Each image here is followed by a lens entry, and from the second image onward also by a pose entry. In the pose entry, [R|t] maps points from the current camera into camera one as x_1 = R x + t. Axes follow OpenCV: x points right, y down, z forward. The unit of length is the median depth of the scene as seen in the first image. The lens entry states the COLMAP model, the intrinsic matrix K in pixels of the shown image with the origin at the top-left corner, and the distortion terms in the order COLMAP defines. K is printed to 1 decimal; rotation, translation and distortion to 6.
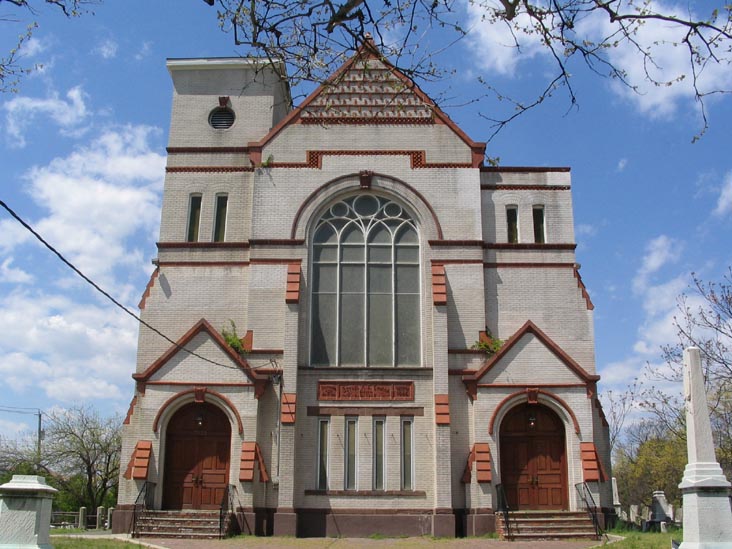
lens RADIAL K [[761.2, 0, 365.5], [0, 761.2, 290.7], [0, 0, 1]] dist [-0.167938, 0.161723]
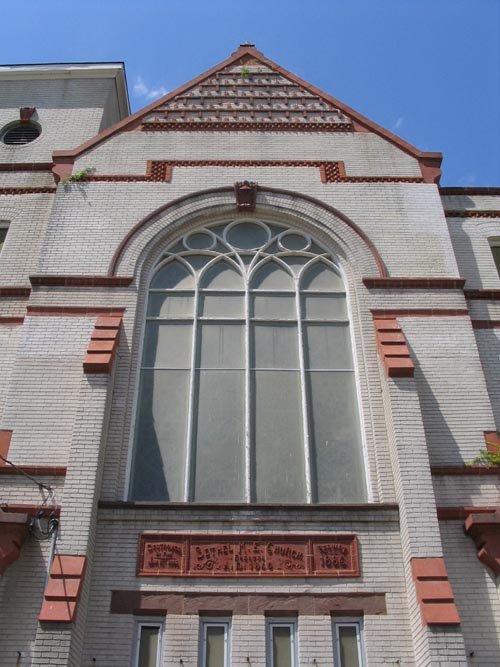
lens RADIAL K [[693.6, 0, 236.4], [0, 693.6, 332.5], [0, 0, 1]] dist [-0.167938, 0.161723]
pose [[0.999997, 0.001166, -0.002184, -0.005822], [-0.001855, 0.937257, -0.348635, 0.139575], [0.001640, 0.348638, 0.937256, 0.554185]]
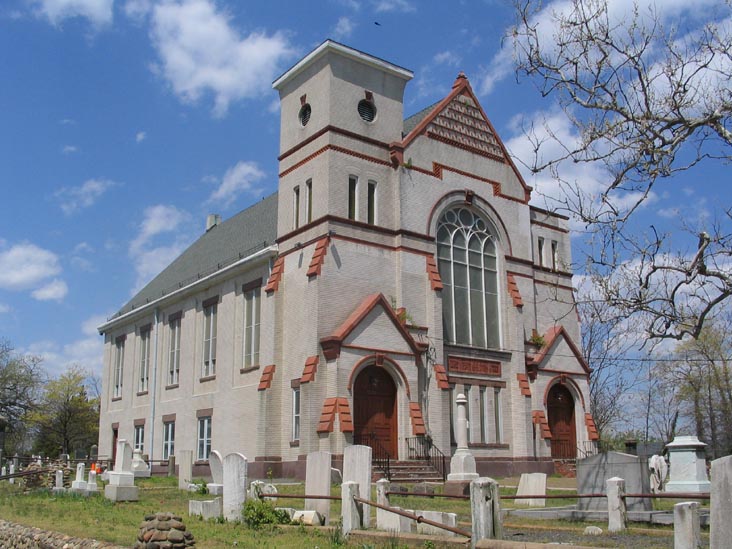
lens RADIAL K [[761.2, 0, 365.5], [0, 761.2, 290.7], [0, 0, 1]] dist [-0.167938, 0.161723]
pose [[0.797410, 0.136559, 0.587783, -0.867753], [-0.170392, 0.985374, 0.002230, 0.032541], [-0.578882, -0.101932, 0.809015, 0.076480]]
